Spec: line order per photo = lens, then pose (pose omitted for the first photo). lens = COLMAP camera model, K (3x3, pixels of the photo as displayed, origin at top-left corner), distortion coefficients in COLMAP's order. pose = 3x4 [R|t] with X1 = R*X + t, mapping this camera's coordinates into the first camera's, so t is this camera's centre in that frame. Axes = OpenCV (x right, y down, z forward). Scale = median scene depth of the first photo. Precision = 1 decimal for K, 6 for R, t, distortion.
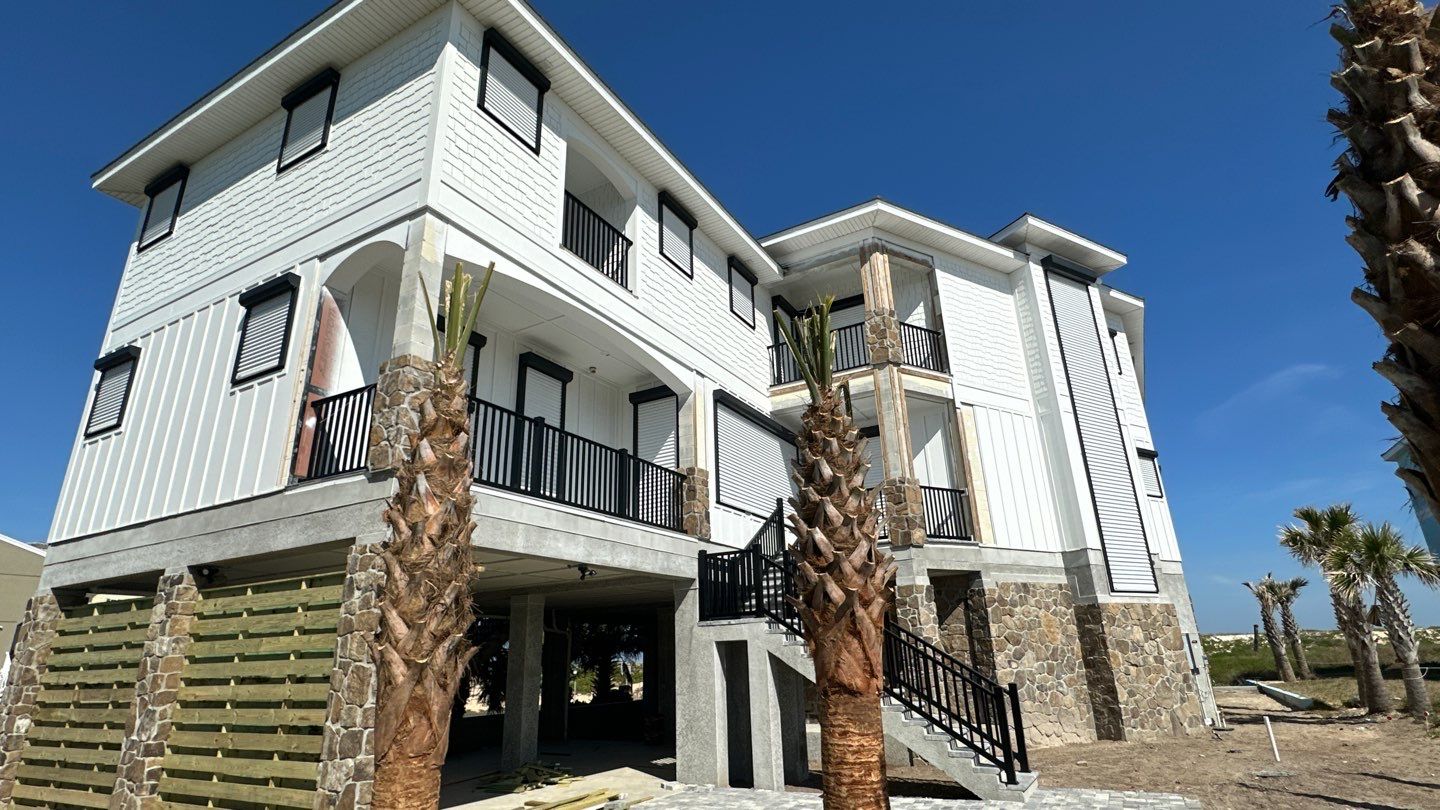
lens RADIAL K [[721.4, 0, 721.5], [0, 721.4, 400.6], [0, 0, 1]] dist [-0.011557, 0.004261]
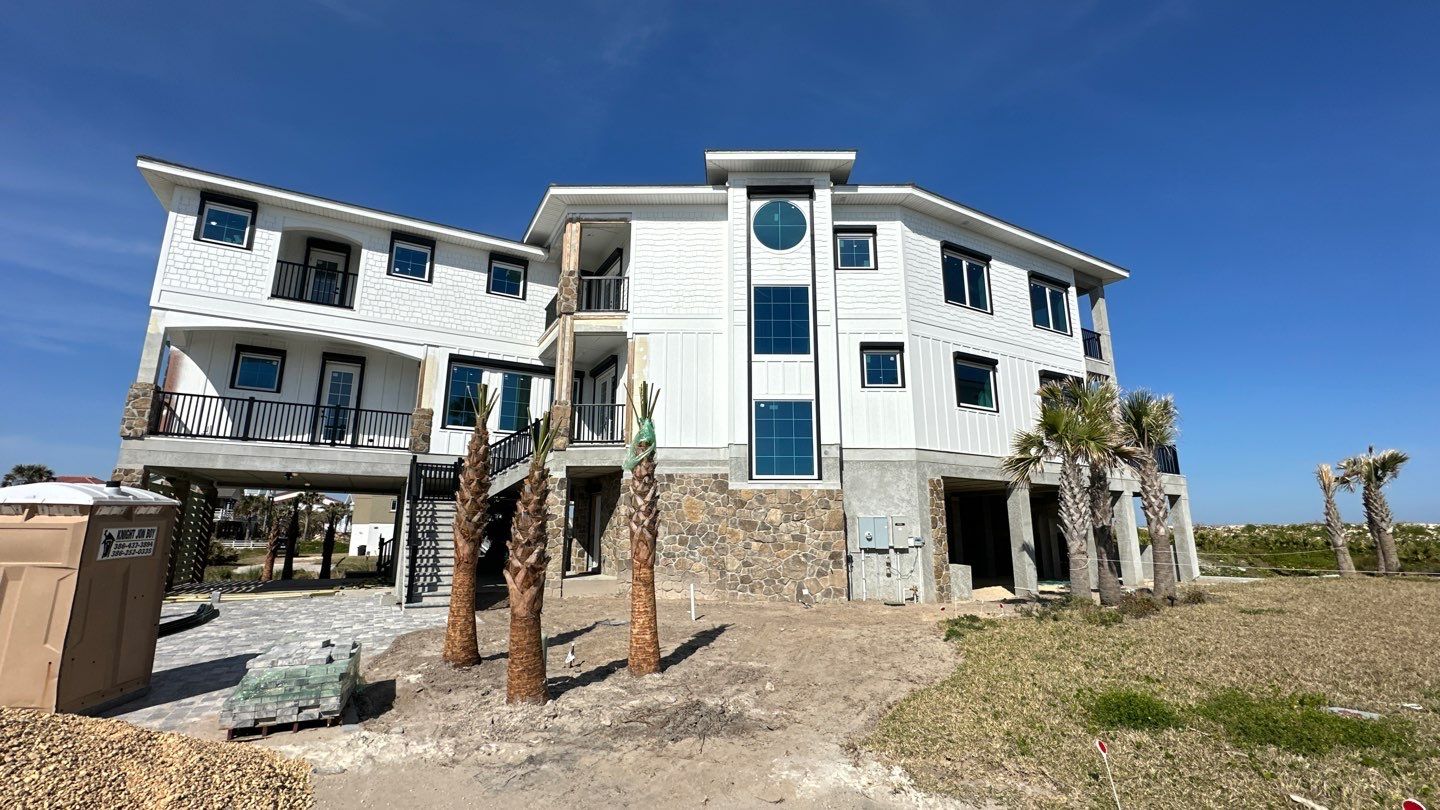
lens RADIAL K [[606.5, 0, 722.4], [0, 606.5, 405.8], [0, 0, 1]] dist [-0.011757, 0.001701]
pose [[0.855904, -0.074559, -0.511732, 1.159103], [0.148266, 0.983389, 0.104705, 0.045077], [0.495425, -0.165490, 0.852741, 0.186898]]
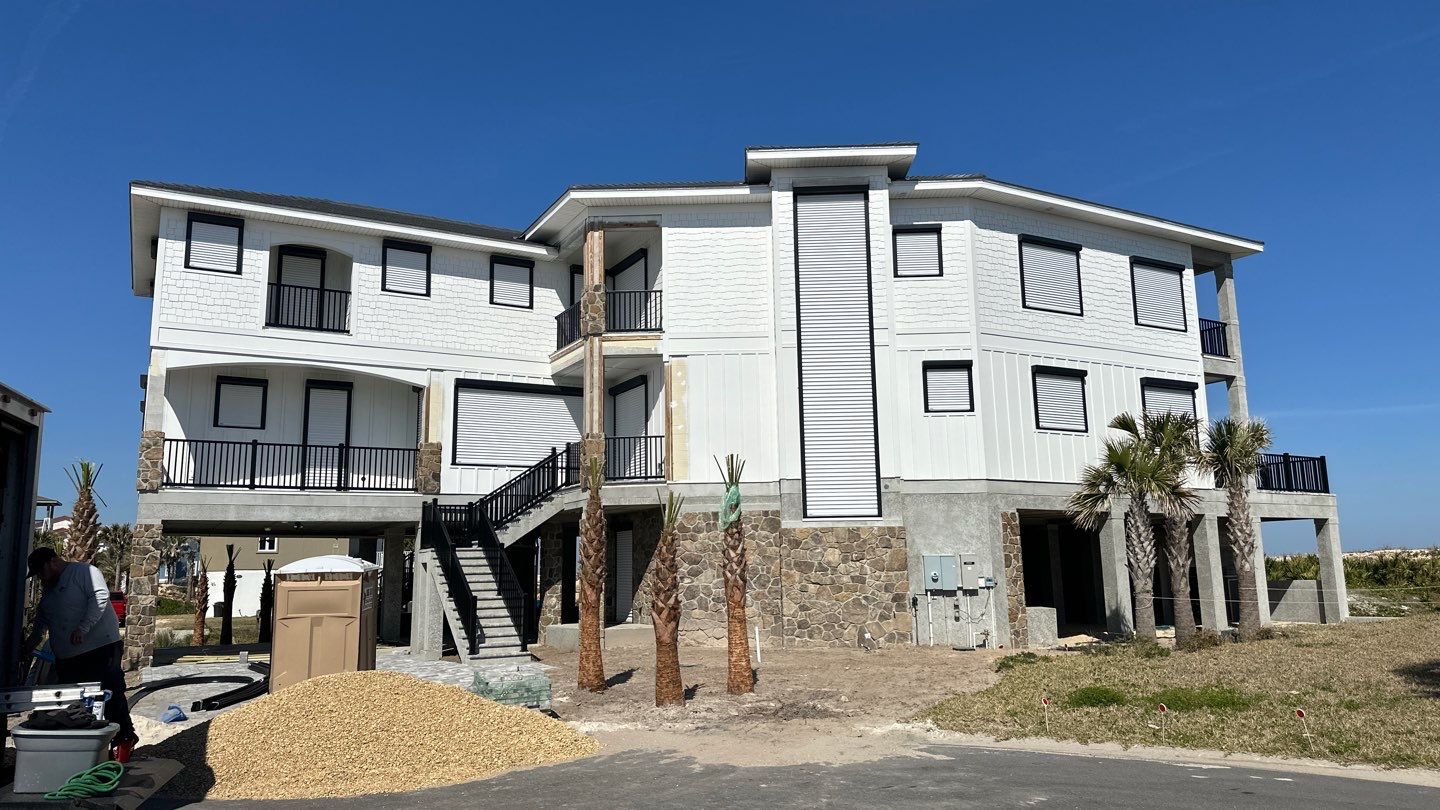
lens RADIAL K [[1002.4, 0, 715.4], [0, 1002.4, 396.8], [0, 0, 1]] dist [0.080035, -0.113011]
pose [[0.852989, -0.072768, -0.516831, 1.394066], [0.168971, 0.975405, 0.141540, -0.168364], [0.493820, -0.208062, 0.844306, -0.343127]]
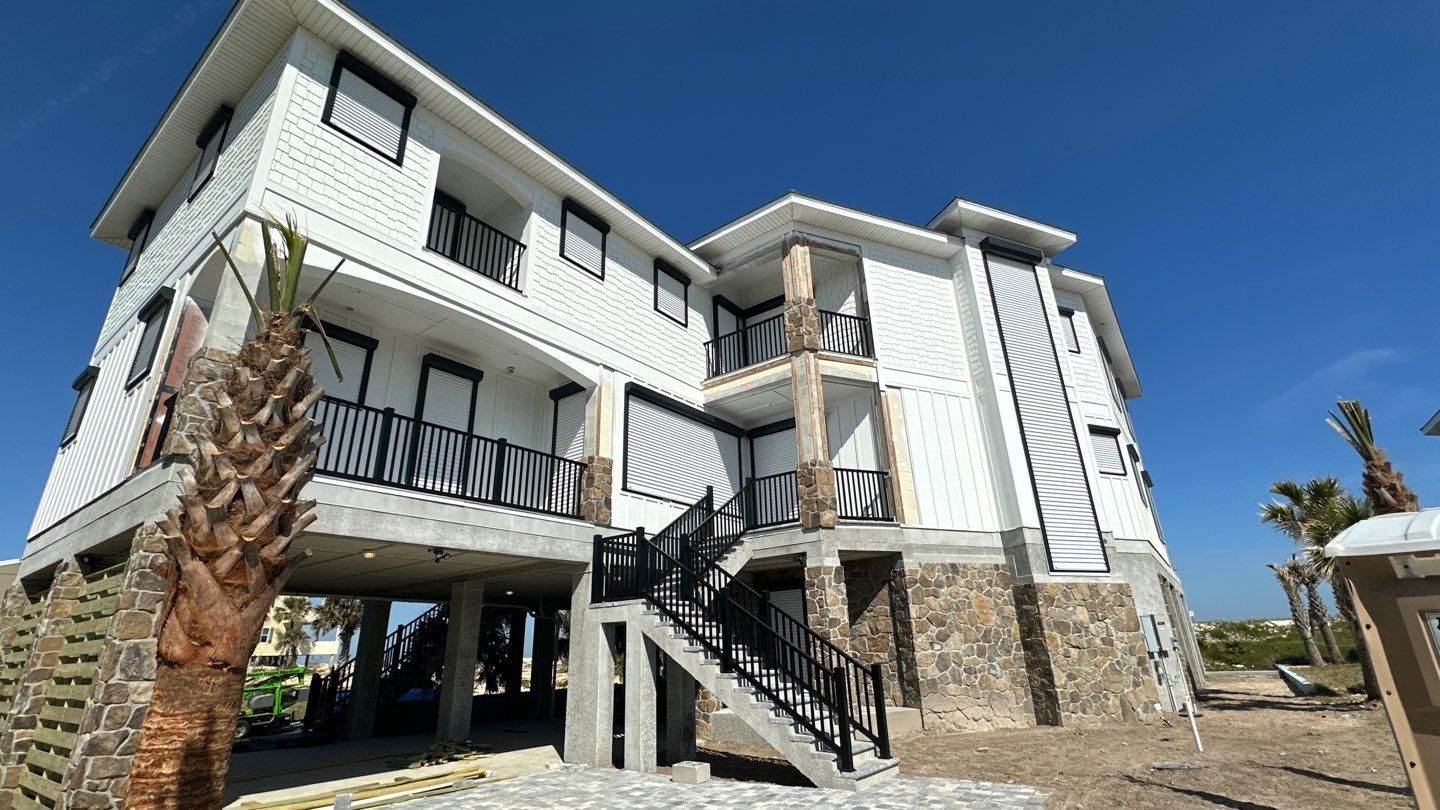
lens RADIAL K [[641.7, 0, 720.1], [0, 641.7, 402.6], [0, 0, 1]] dist [-0.010256, 0.003521]
pose [[0.991532, -0.047729, -0.120773, 0.244582], [0.045475, 0.998737, -0.021359, 0.040926], [0.121640, 0.015686, 0.992450, 0.093728]]
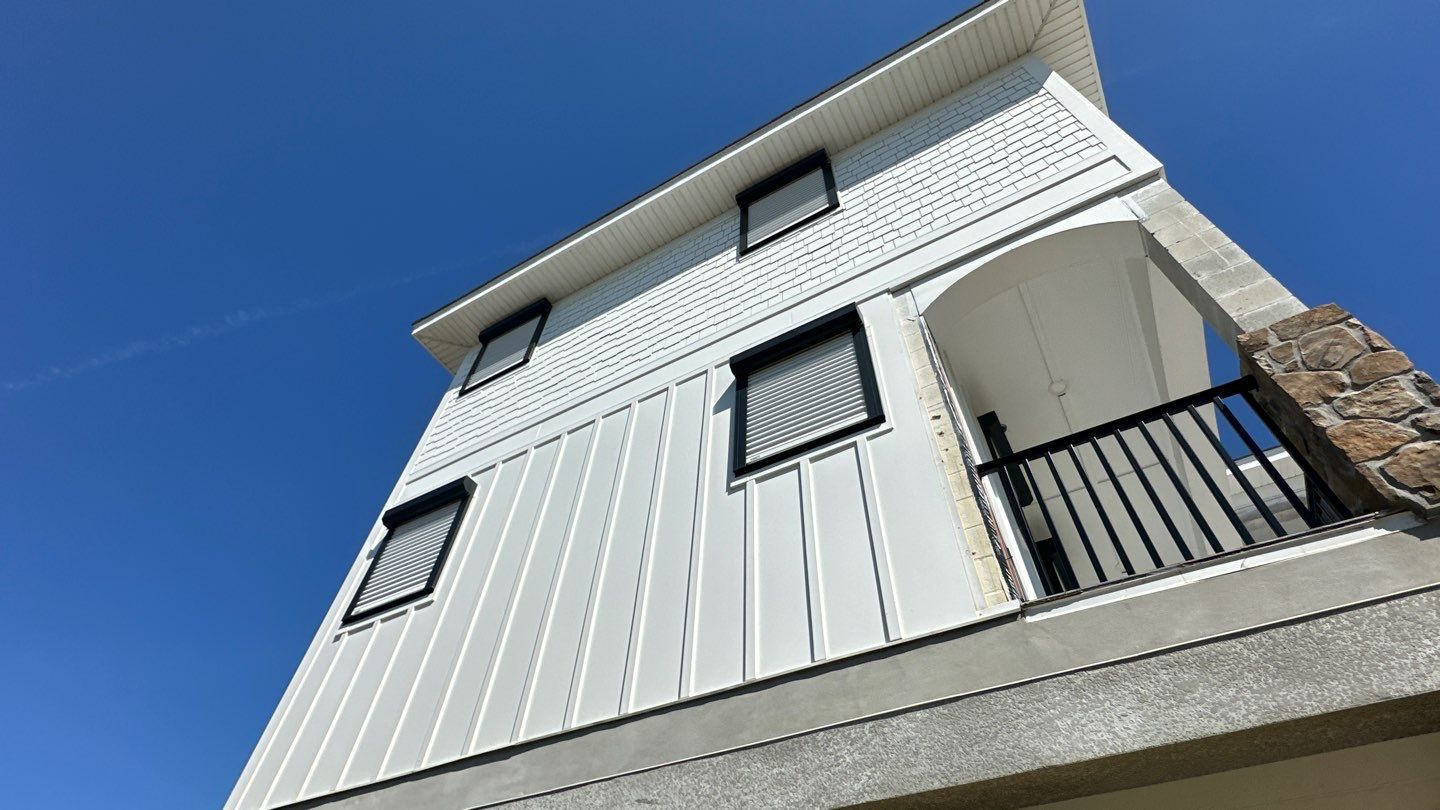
lens RADIAL K [[721.4, 0, 719.3], [0, 721.4, 400.6], [0, 0, 1]] dist [-0.011557, 0.004261]
pose [[0.997217, 0.034194, -0.066249, -0.463613], [-0.063362, 0.856981, -0.511438, 0.148096], [0.039286, 0.514212, 0.856763, 0.352262]]
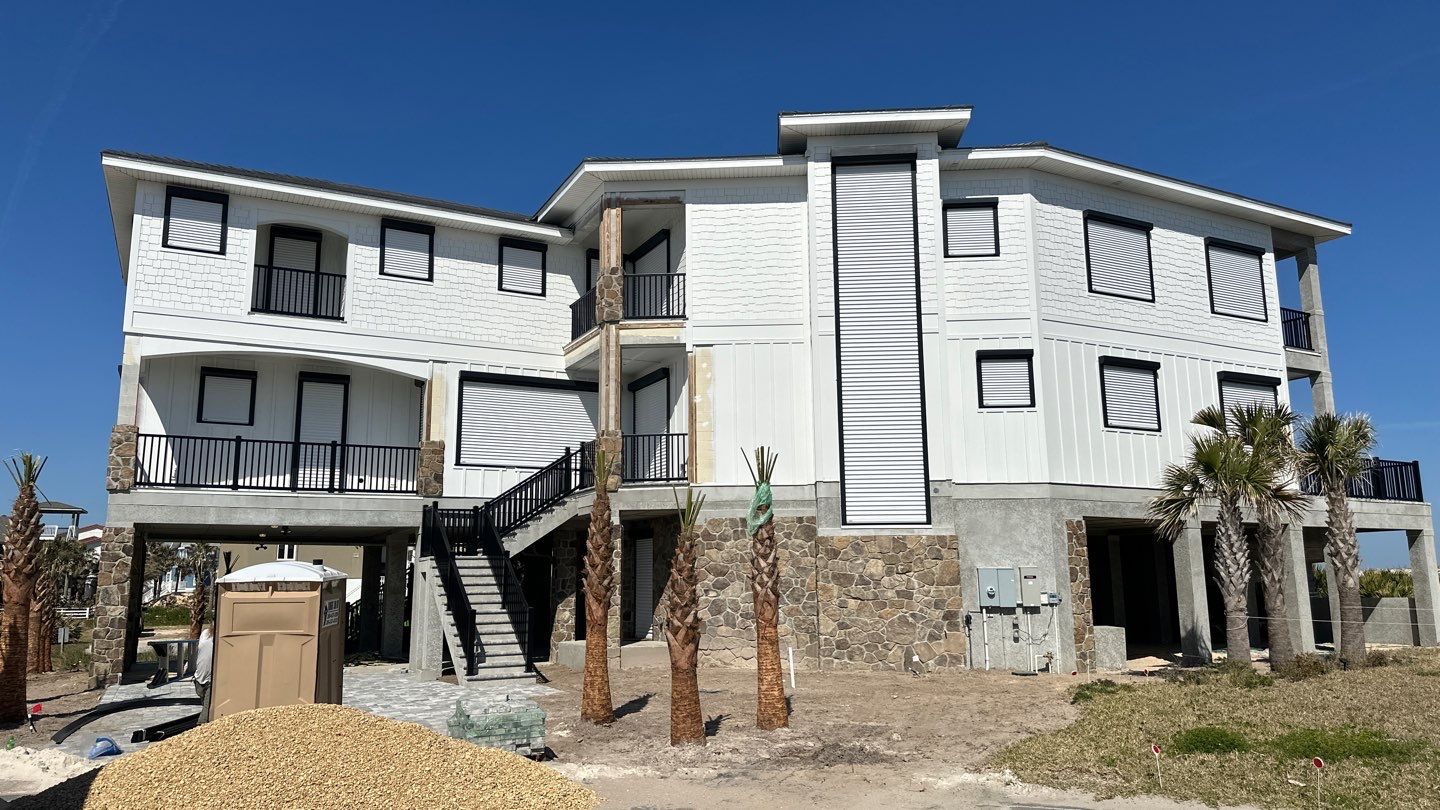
lens RADIAL K [[1002.4, 0, 717.3], [0, 1002.4, 407.1], [0, 0, 1]] dist [0.080035, -0.113011]
pose [[0.837913, -0.072719, -0.540937, 1.302981], [0.171284, 0.976052, 0.134108, -0.112045], [0.518231, -0.205025, 0.830302, -0.198812]]
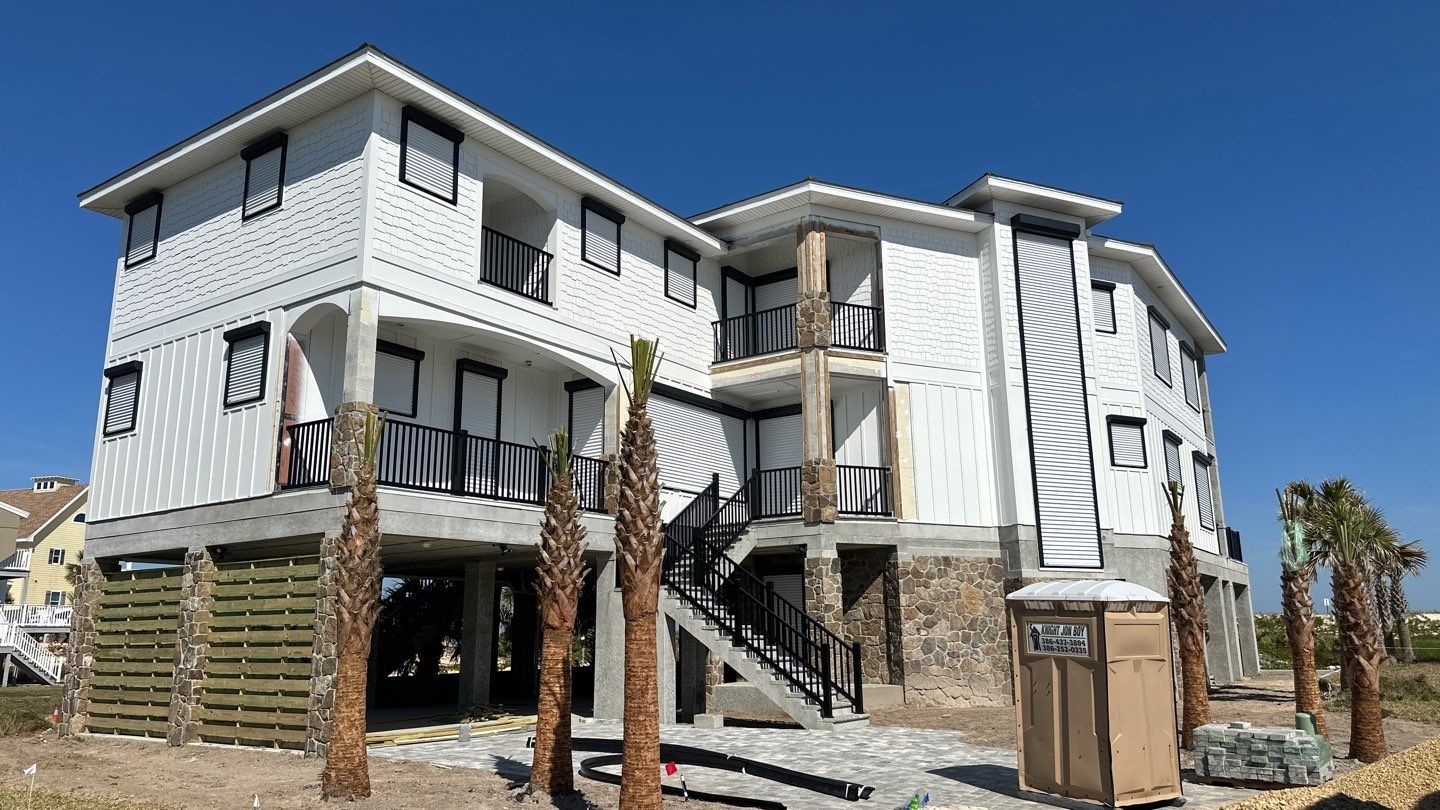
lens RADIAL K [[1002.4, 0, 717.4], [0, 1002.4, 401.9], [0, 0, 1]] dist [0.080035, -0.113011]
pose [[0.995198, -0.002008, -0.097860, 0.260101], [0.013966, 0.992472, 0.121671, -0.167645], [0.096879, -0.122454, 0.987735, -0.493231]]
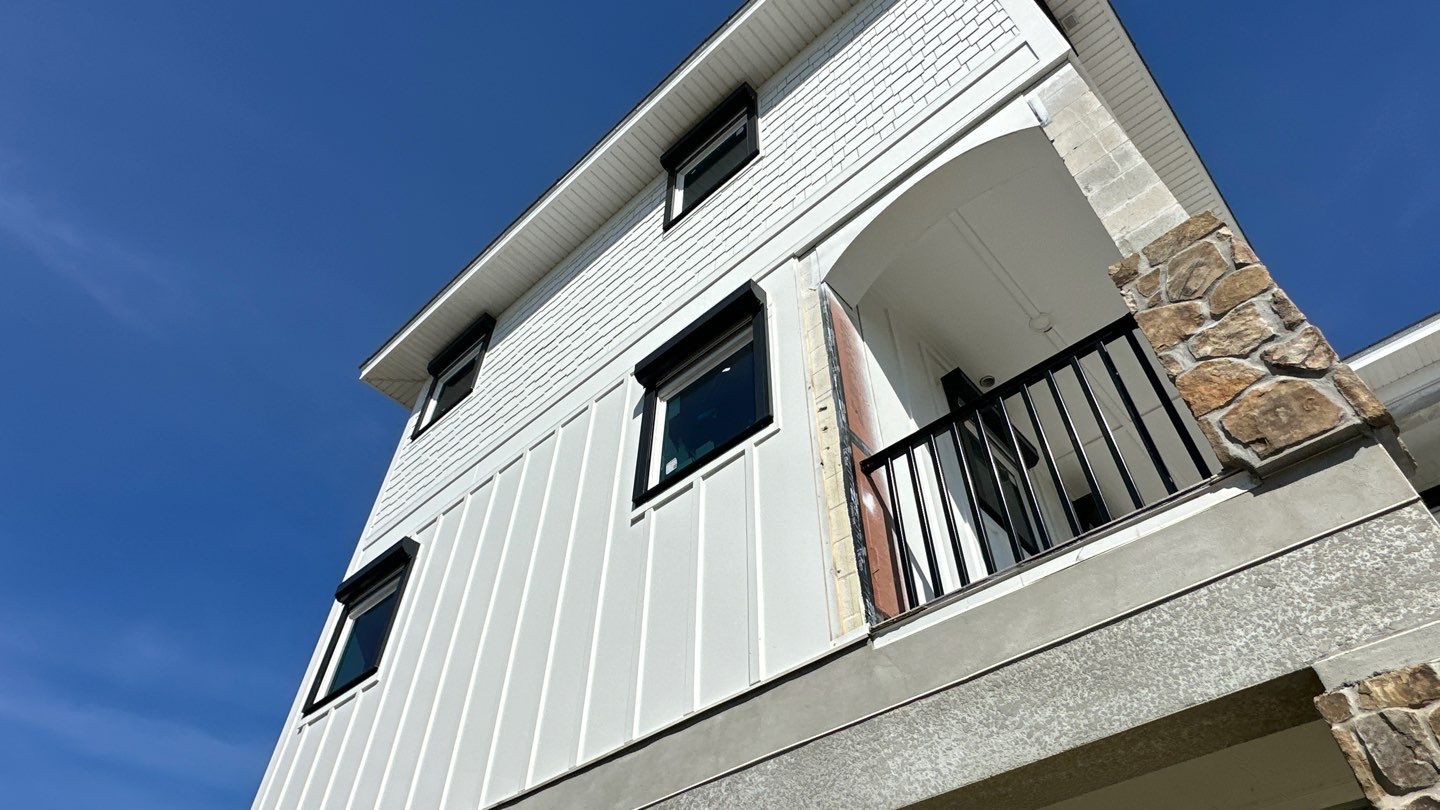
lens RADIAL K [[866.5, 0, 710.9], [0, 866.5, 393.4], [0, 0, 1]] dist [-0.011741, 0.002860]
pose [[0.970610, -0.142075, -0.194245, -0.356721], [0.033138, 0.878353, -0.476862, 0.135567], [0.238366, 0.456410, 0.857247, 0.334771]]
